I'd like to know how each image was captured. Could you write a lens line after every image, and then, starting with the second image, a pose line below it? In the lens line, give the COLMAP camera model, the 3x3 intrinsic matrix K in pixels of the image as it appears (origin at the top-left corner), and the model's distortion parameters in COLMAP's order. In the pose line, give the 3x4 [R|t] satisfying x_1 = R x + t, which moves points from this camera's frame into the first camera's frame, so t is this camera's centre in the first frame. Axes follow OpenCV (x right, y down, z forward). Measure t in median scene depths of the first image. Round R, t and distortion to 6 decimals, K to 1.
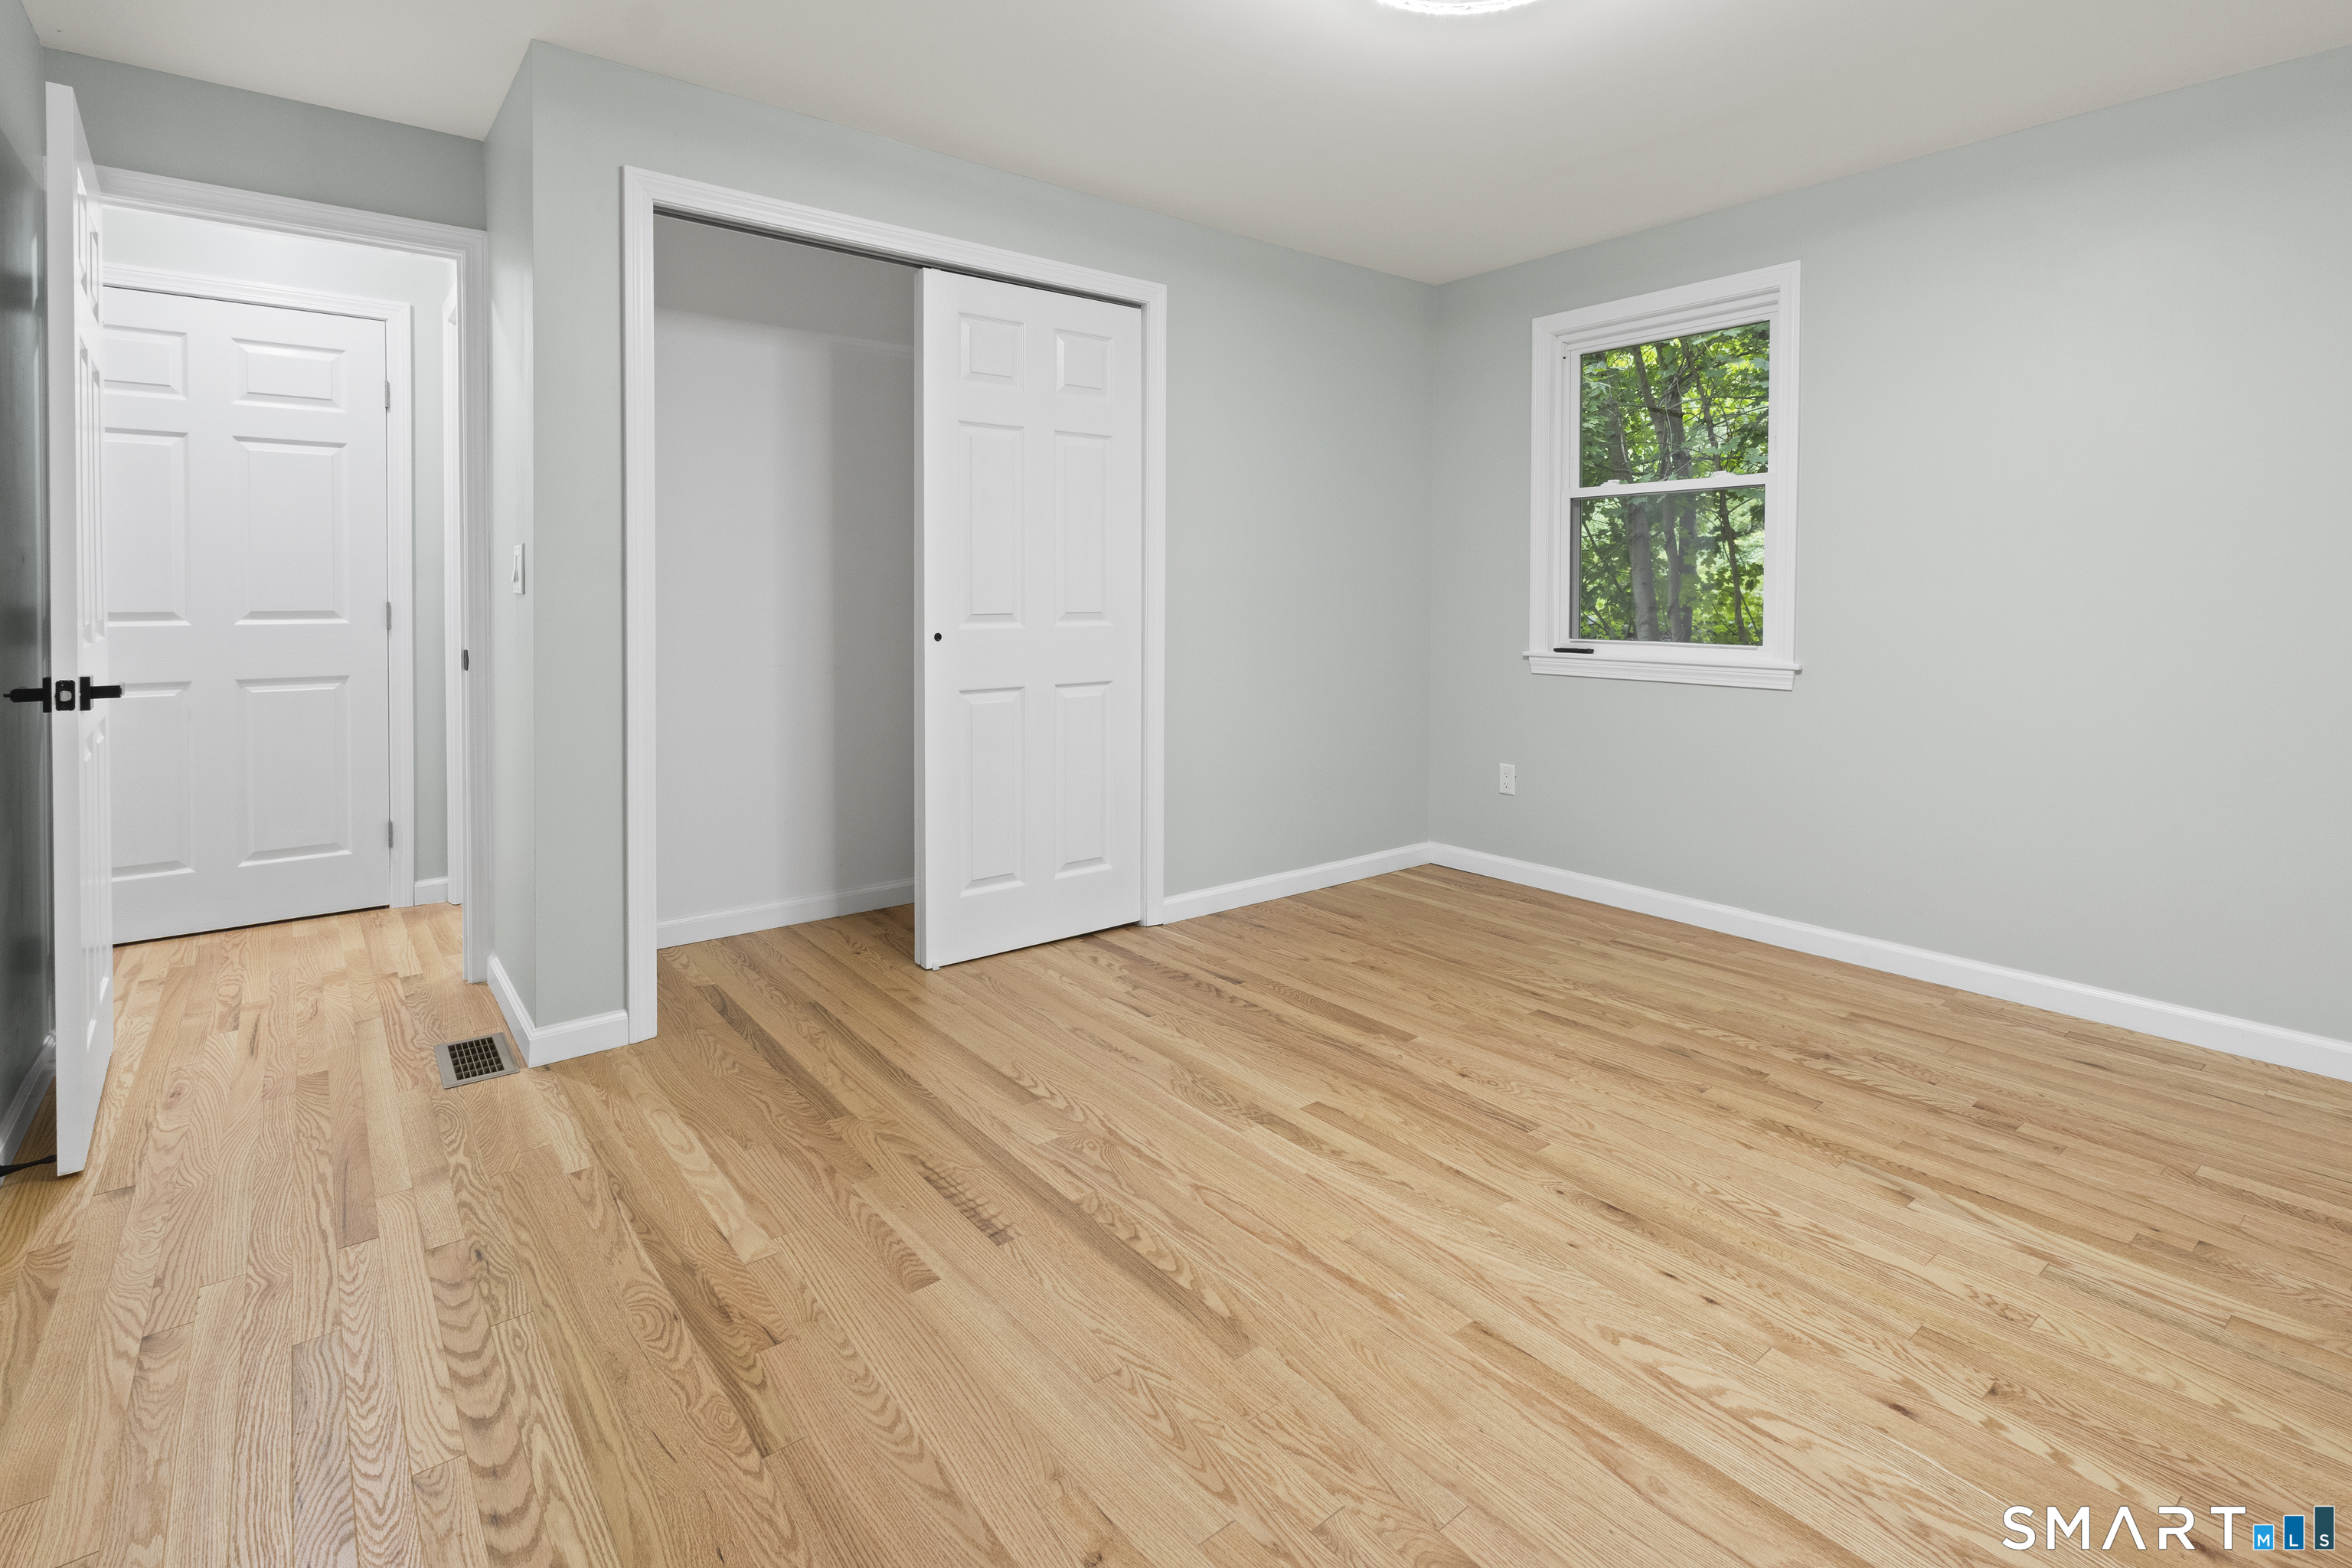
lens RADIAL K [[1028.5, 0, 1176.0], [0, 1028.5, 784.0], [0, 0, 1]] dist [-0.001181, -0.000282]
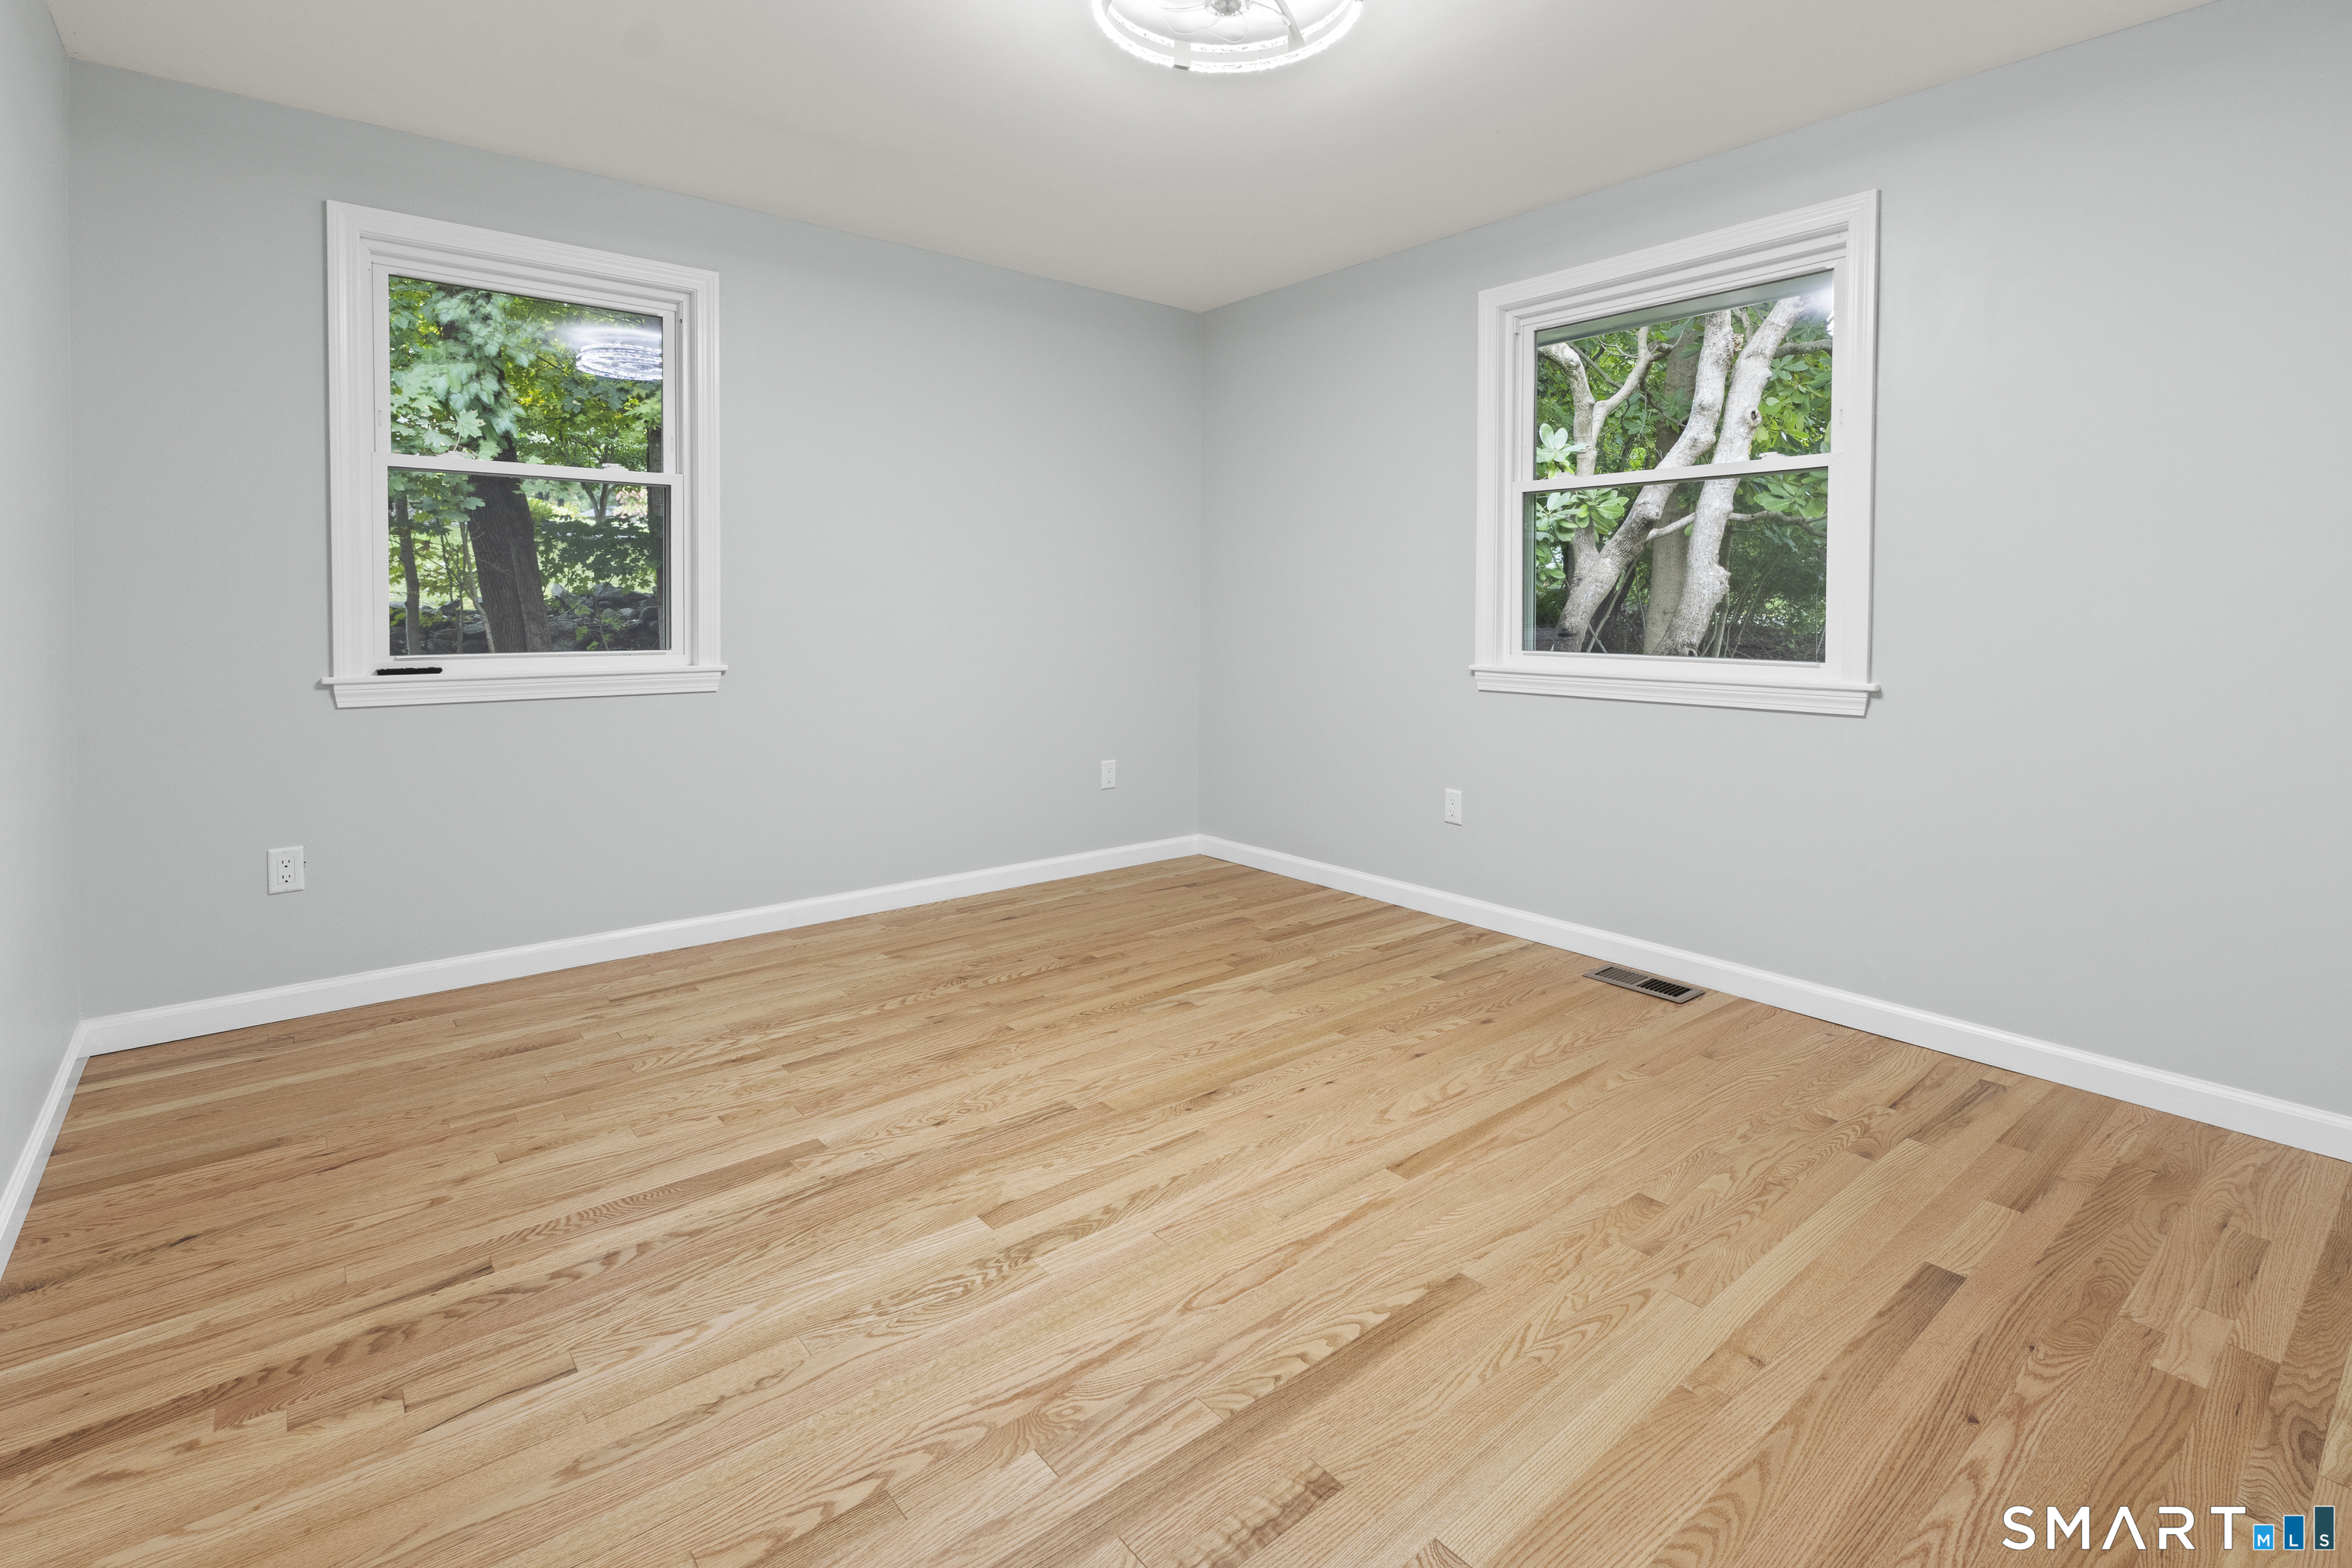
lens RADIAL K [[1028.5, 0, 1176.0], [0, 1028.5, 784.0], [0, 0, 1]] dist [-0.001181, -0.000282]
pose [[0.042332, -0.171671, 0.984244, -0.775207], [0.174107, 0.971322, 0.161929, -0.168836], [-0.983816, 0.164509, 0.071007, 0.936556]]
